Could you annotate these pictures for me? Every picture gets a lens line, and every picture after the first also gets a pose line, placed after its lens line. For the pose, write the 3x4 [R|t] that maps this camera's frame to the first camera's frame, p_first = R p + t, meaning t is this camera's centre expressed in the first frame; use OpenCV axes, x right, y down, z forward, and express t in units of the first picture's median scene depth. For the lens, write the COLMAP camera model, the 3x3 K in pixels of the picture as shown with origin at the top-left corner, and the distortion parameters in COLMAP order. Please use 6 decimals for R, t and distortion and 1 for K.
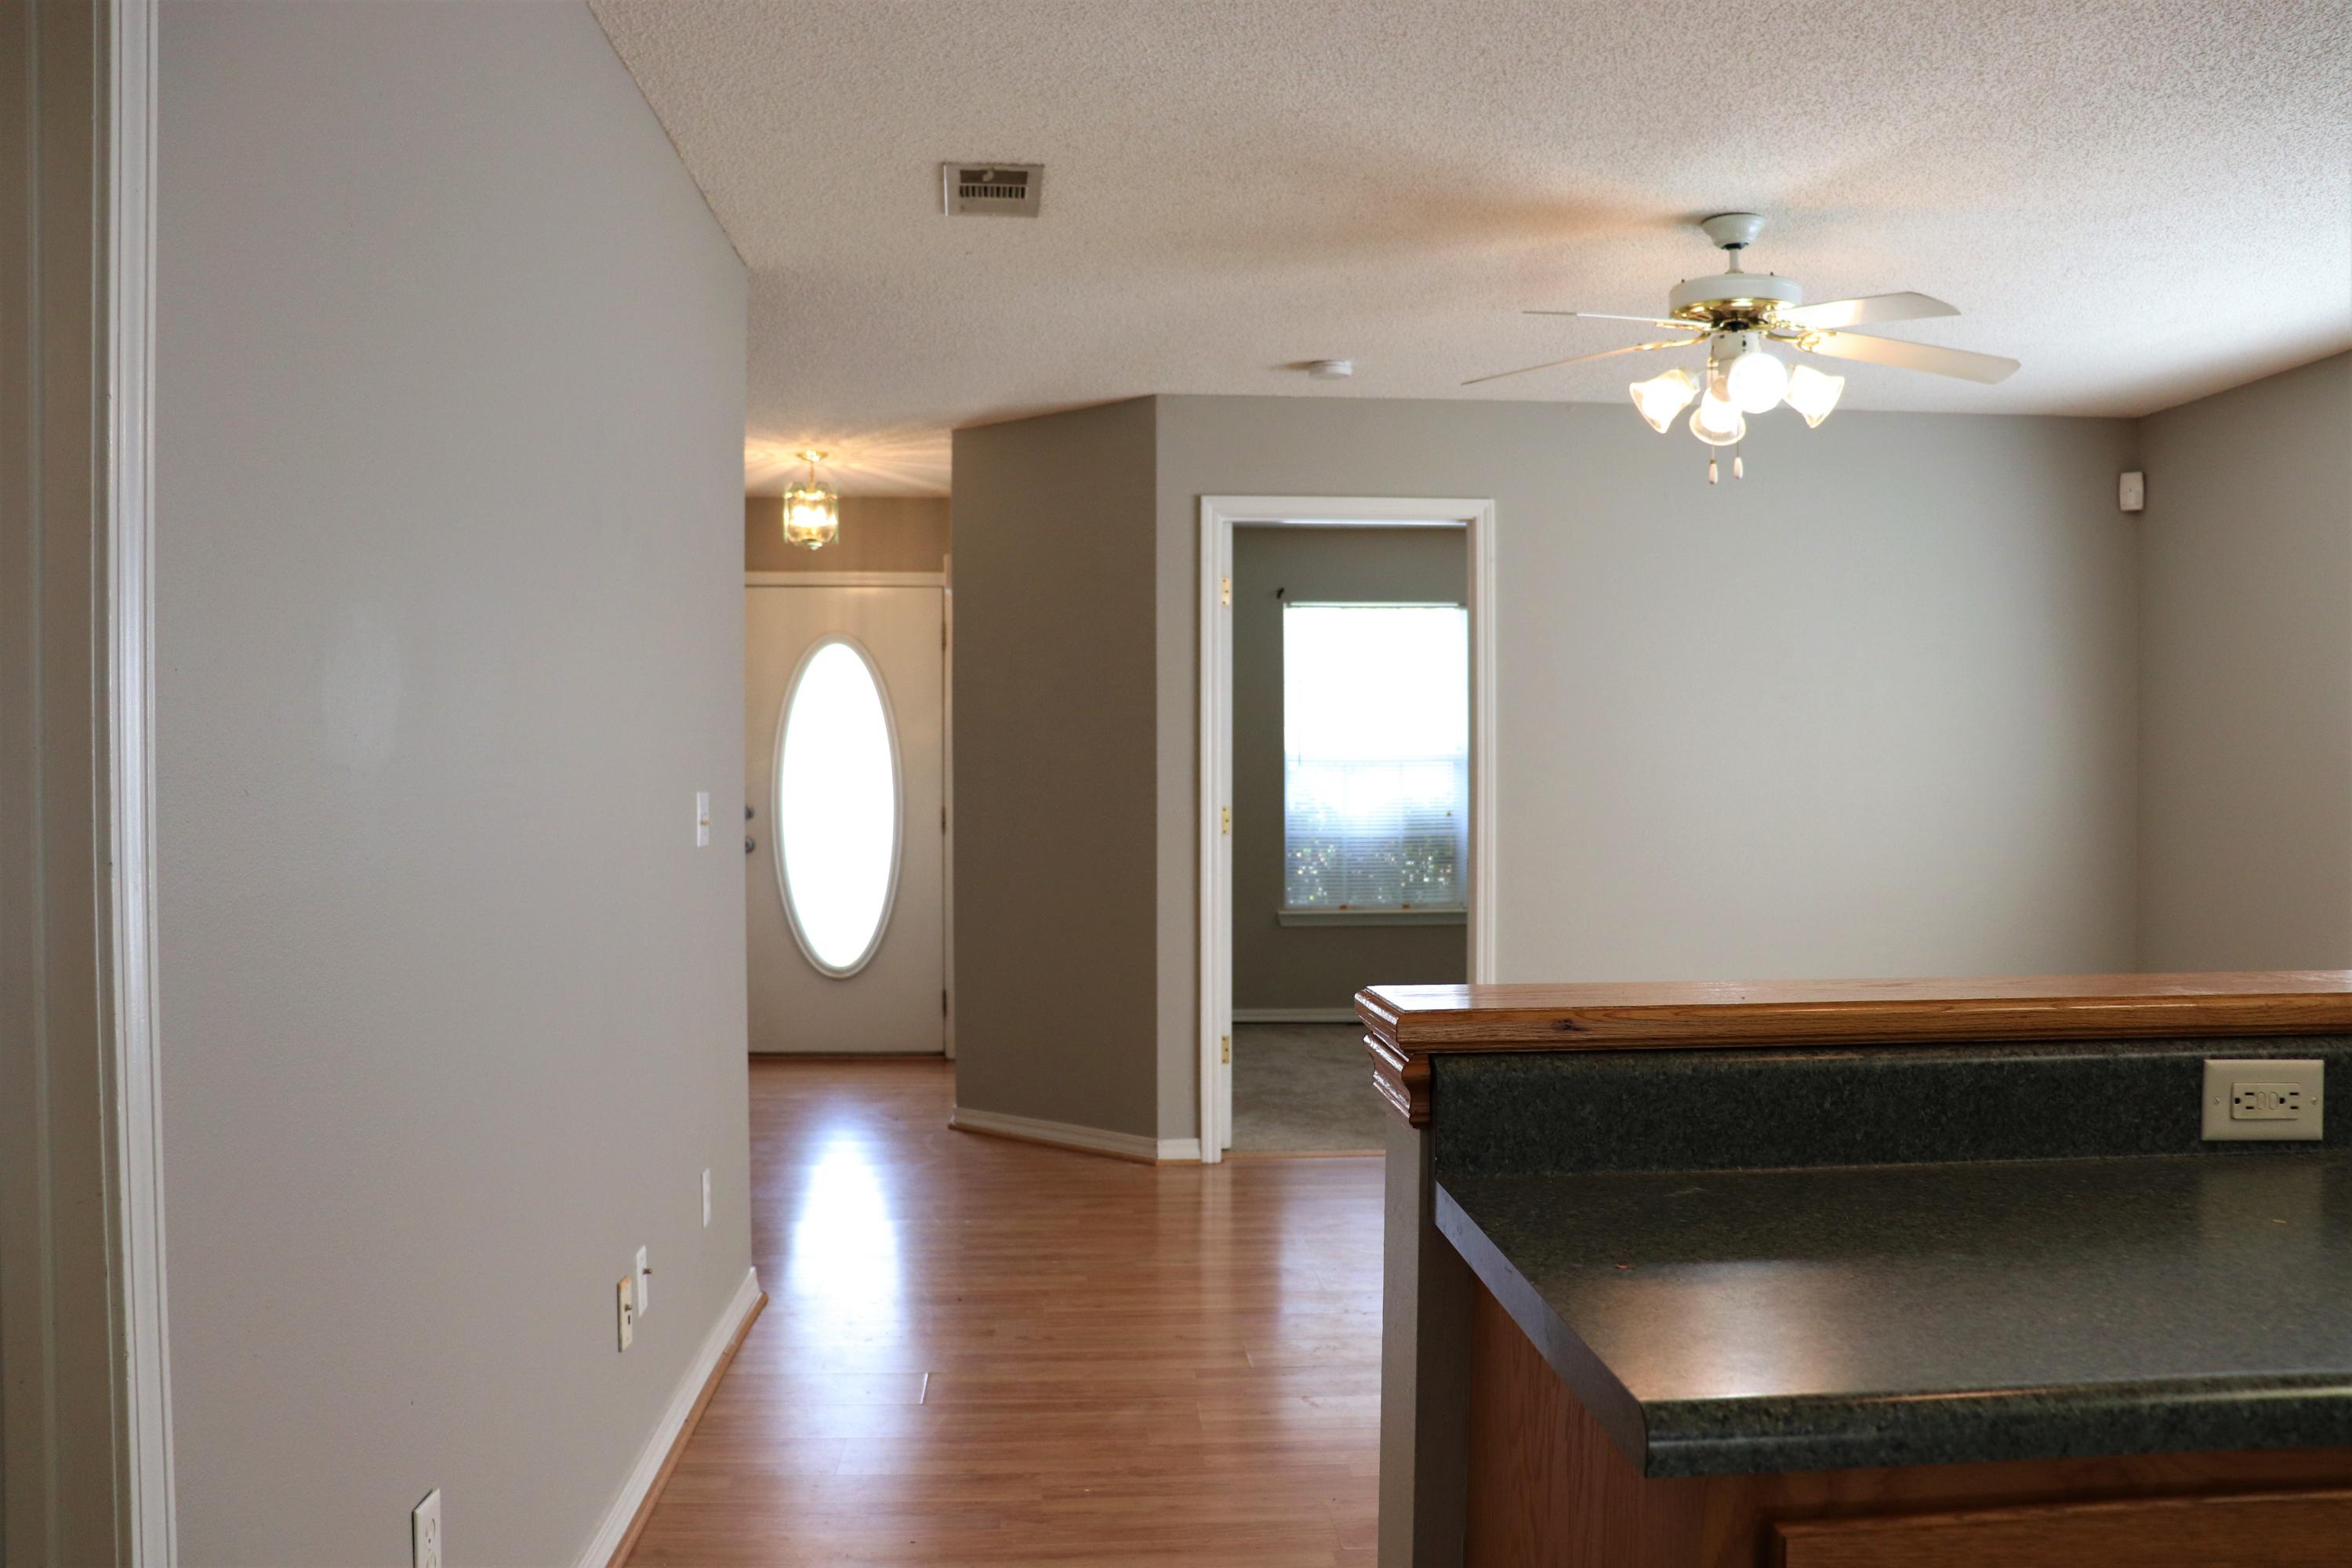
lens RADIAL K [[1941.2, 0, 1169.3], [0, 1941.2, 780.0], [0, 0, 1]] dist [-0.169874, 0.151453]
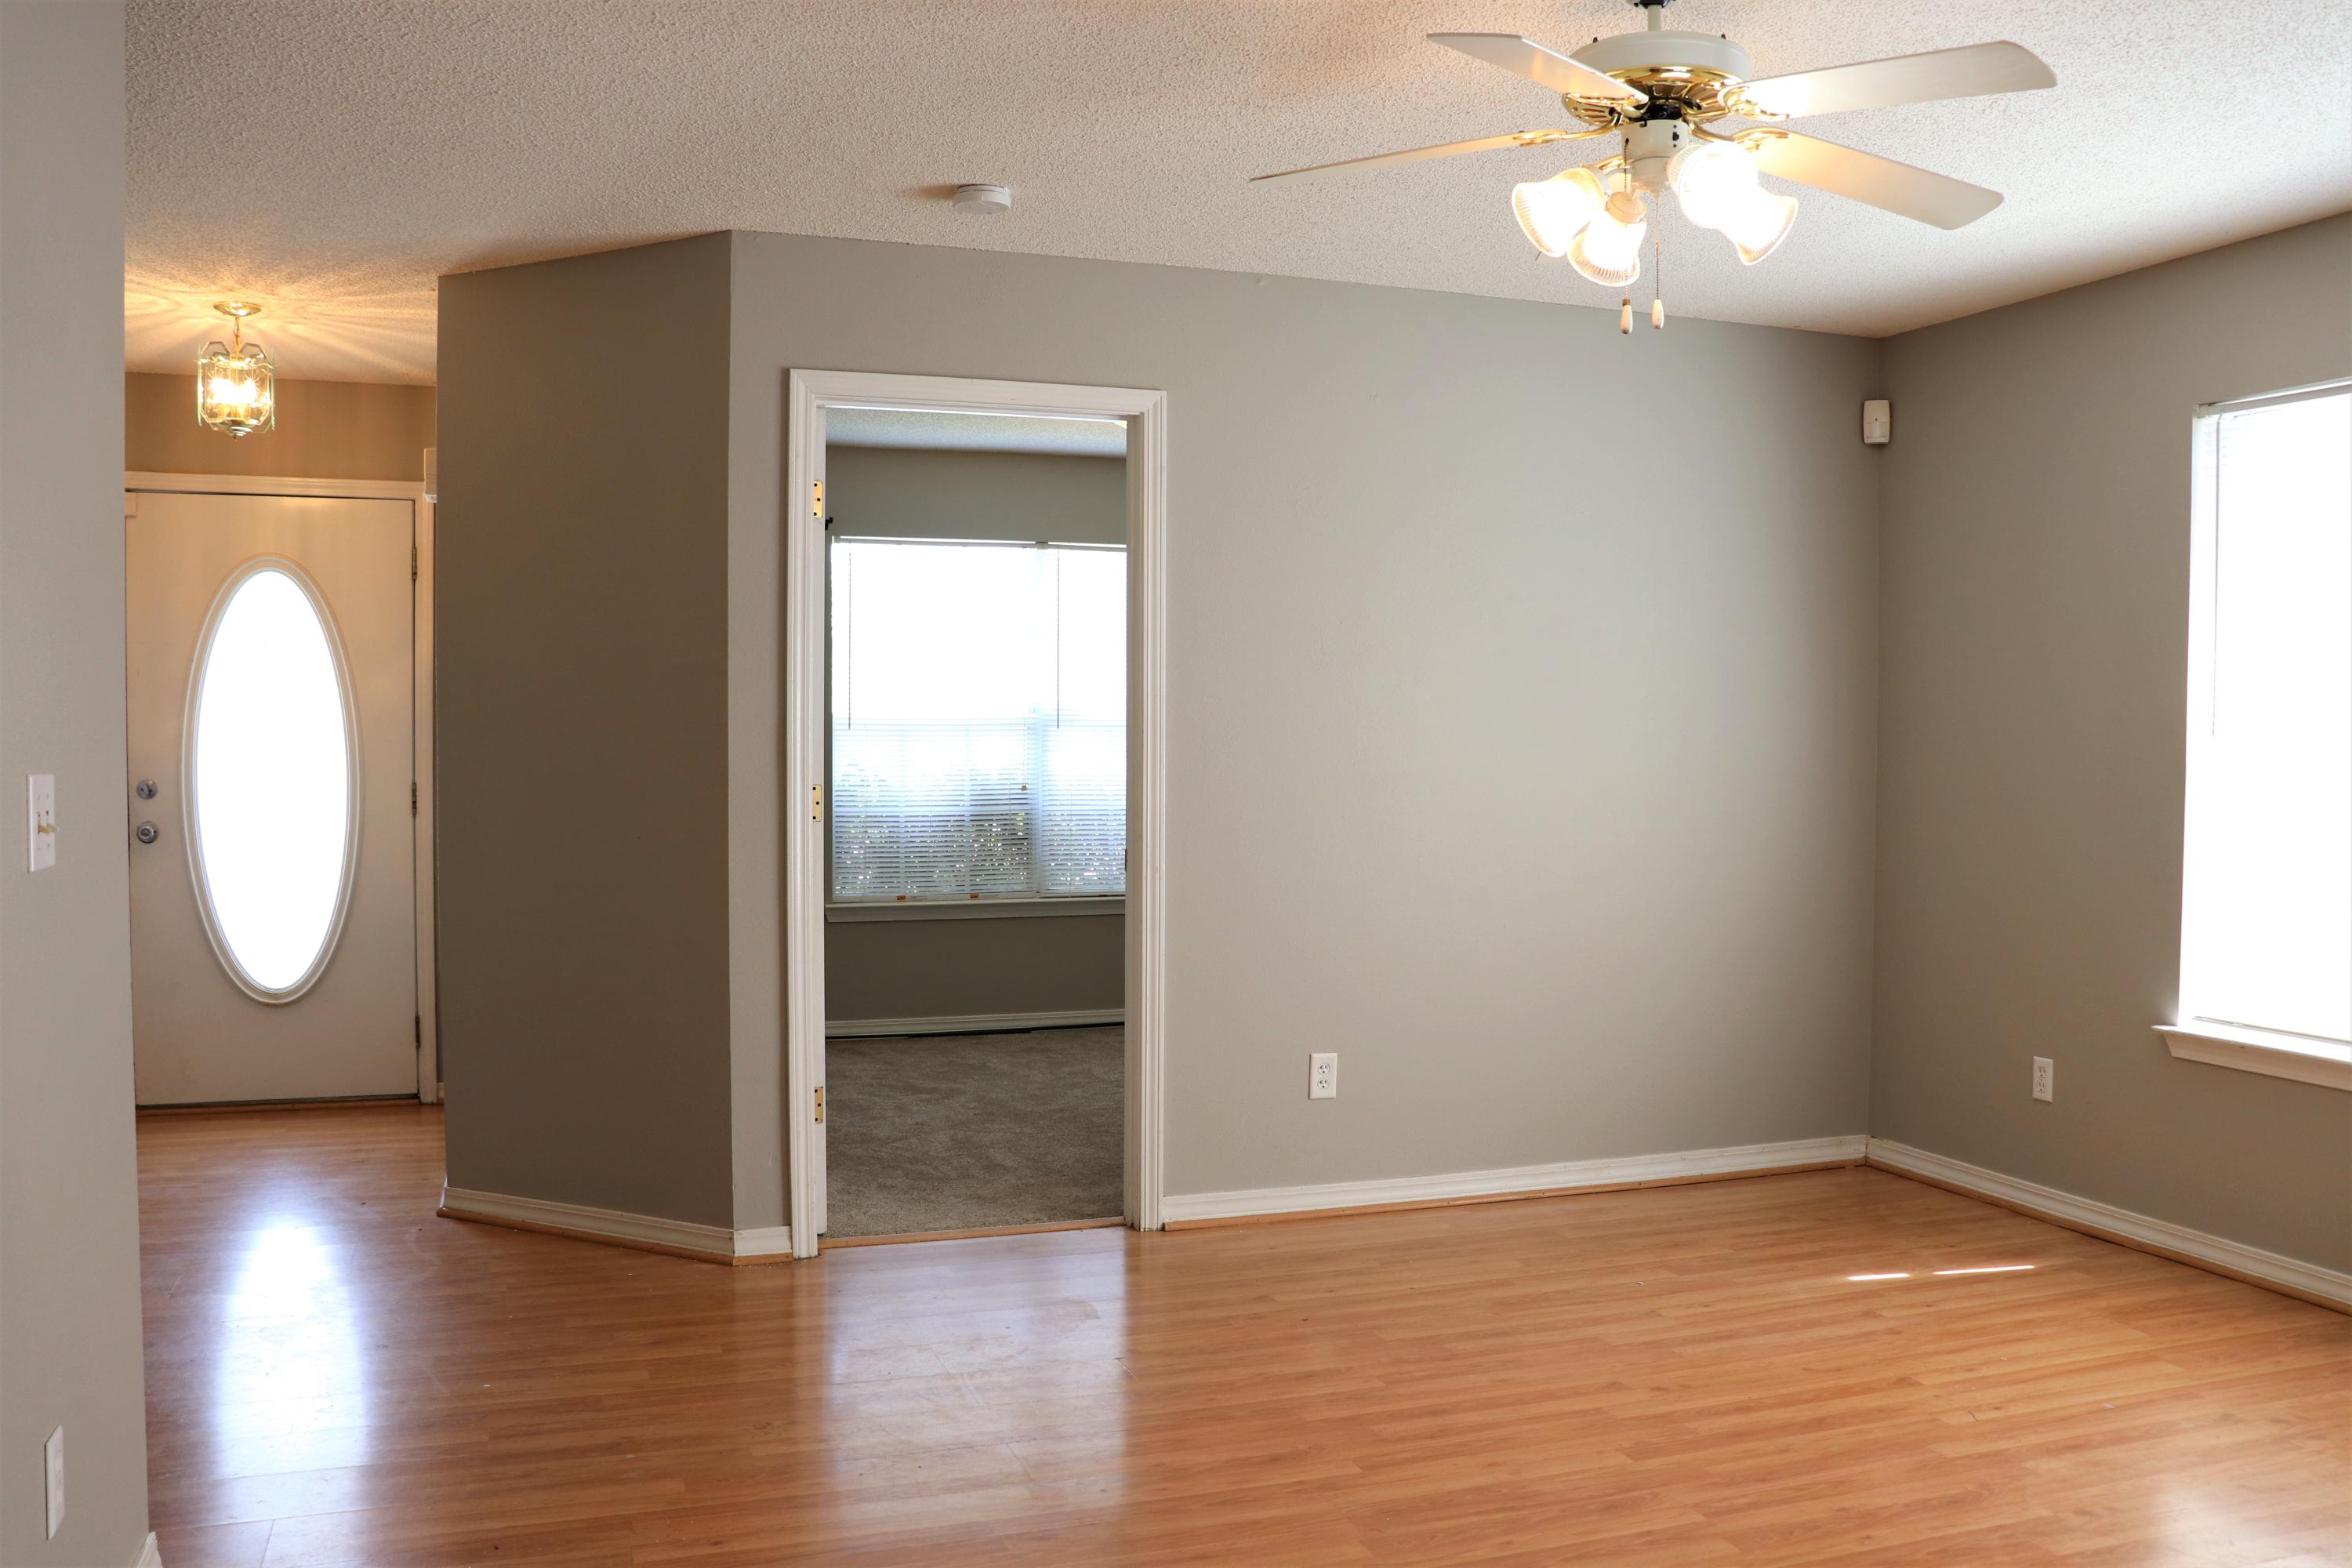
lens RADIAL K [[1941.2, 0, 1168.1], [0, 1941.2, 793.9], [0, 0, 1]] dist [-0.169874, 0.151453]
pose [[0.961361, -0.003816, 0.275265, -0.046376], [-0.003146, 0.999686, 0.024849, -0.001790], [-0.275273, -0.024755, 0.961047, 0.239786]]
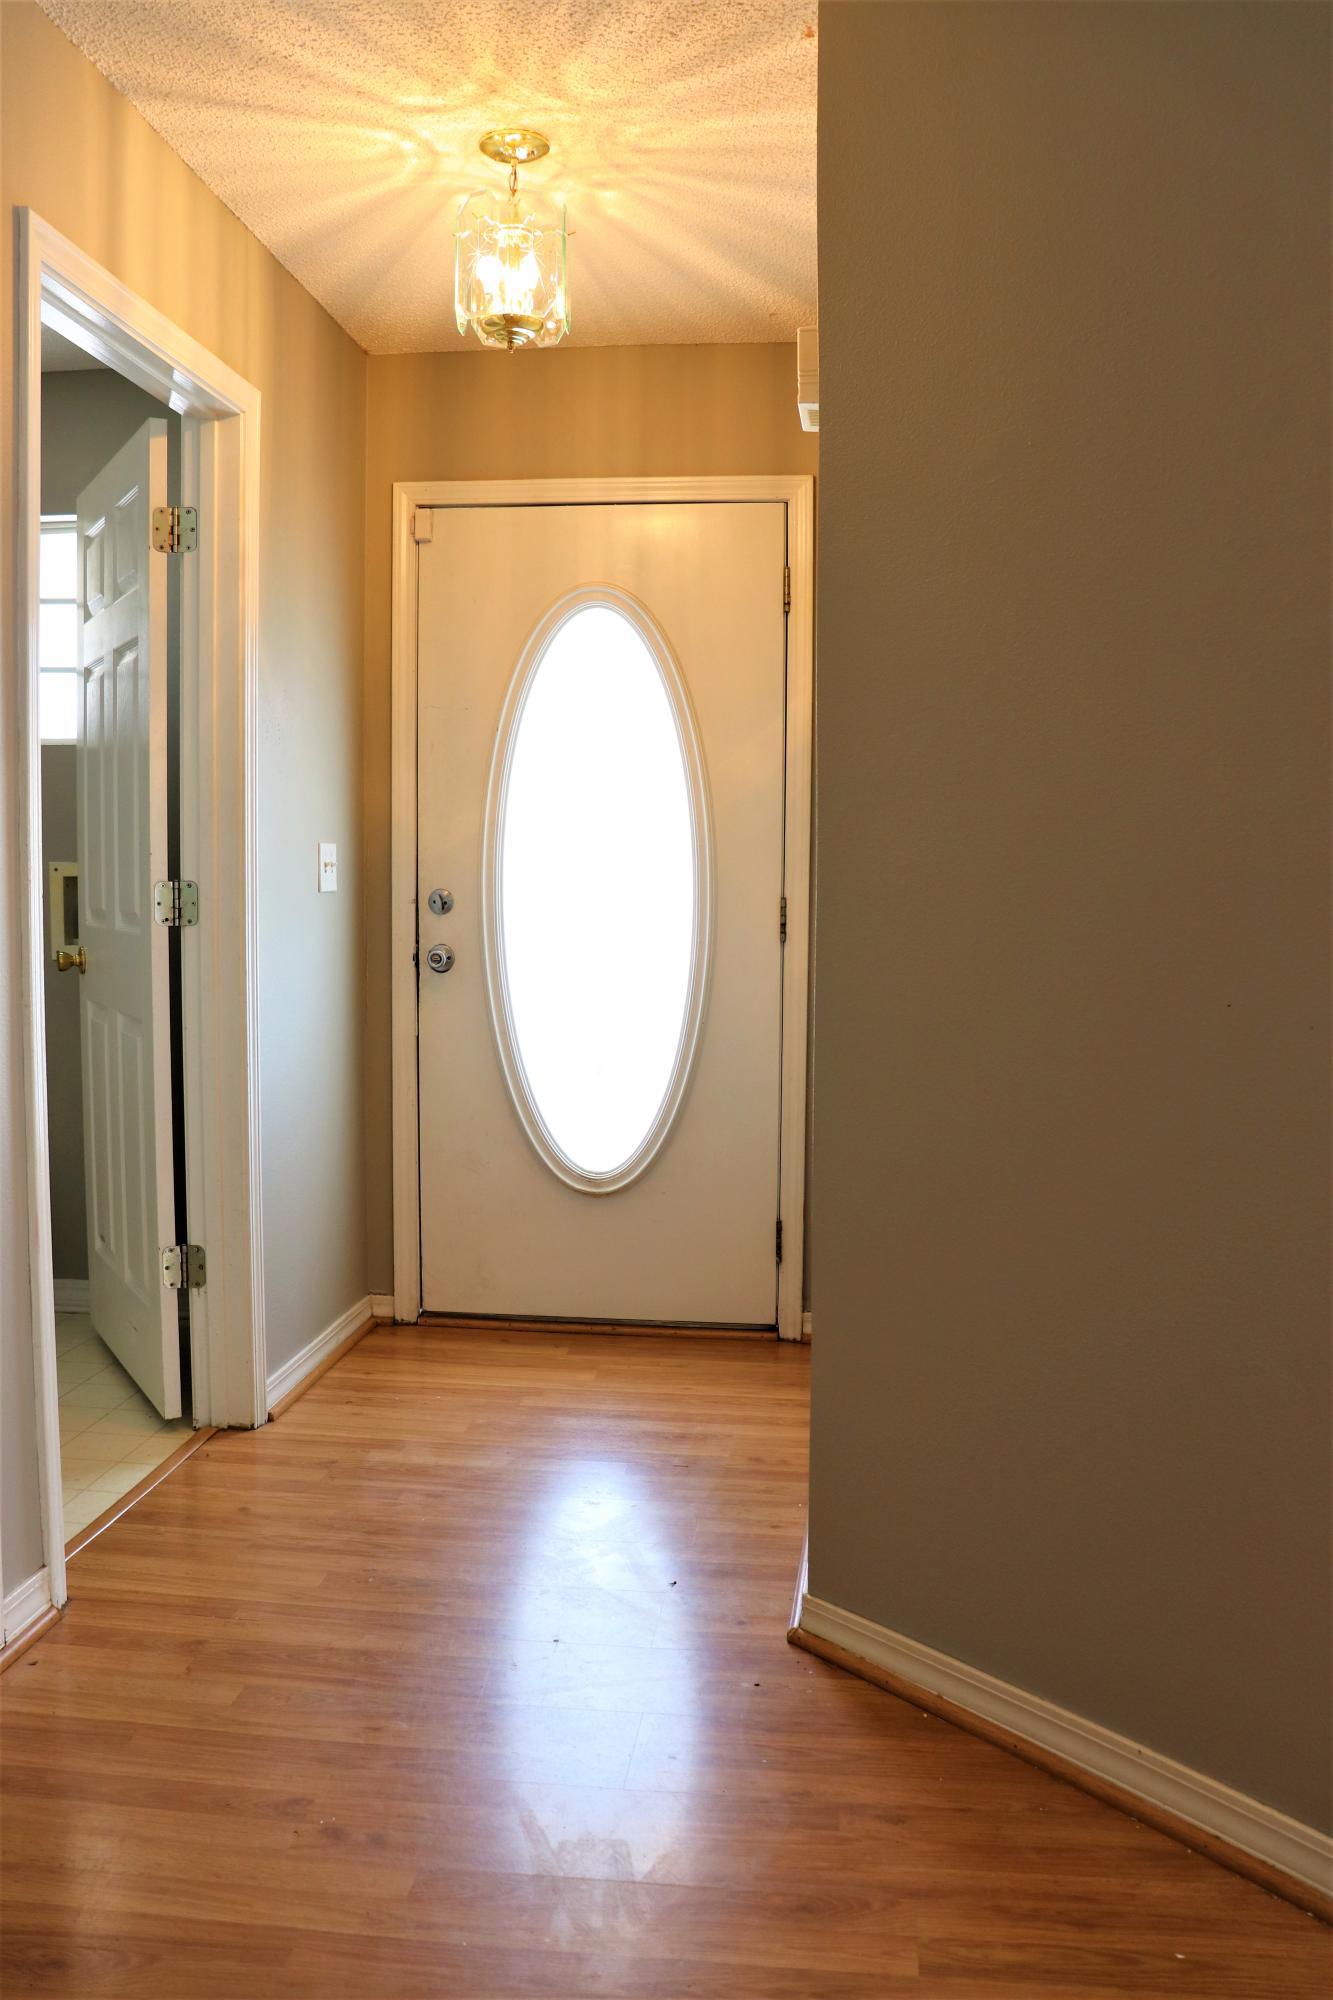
lens RADIAL K [[1650.7, 0, 679.4], [0, 1650.7, 1015.8], [0, 0, 1]] dist [-0.169874, 0.151453]
pose [[0.985599, 0.022995, -0.167526, -0.087885], [-0.008610, 0.996250, 0.086087, 0.010243], [0.168878, -0.083405, 0.982102, 0.701538]]
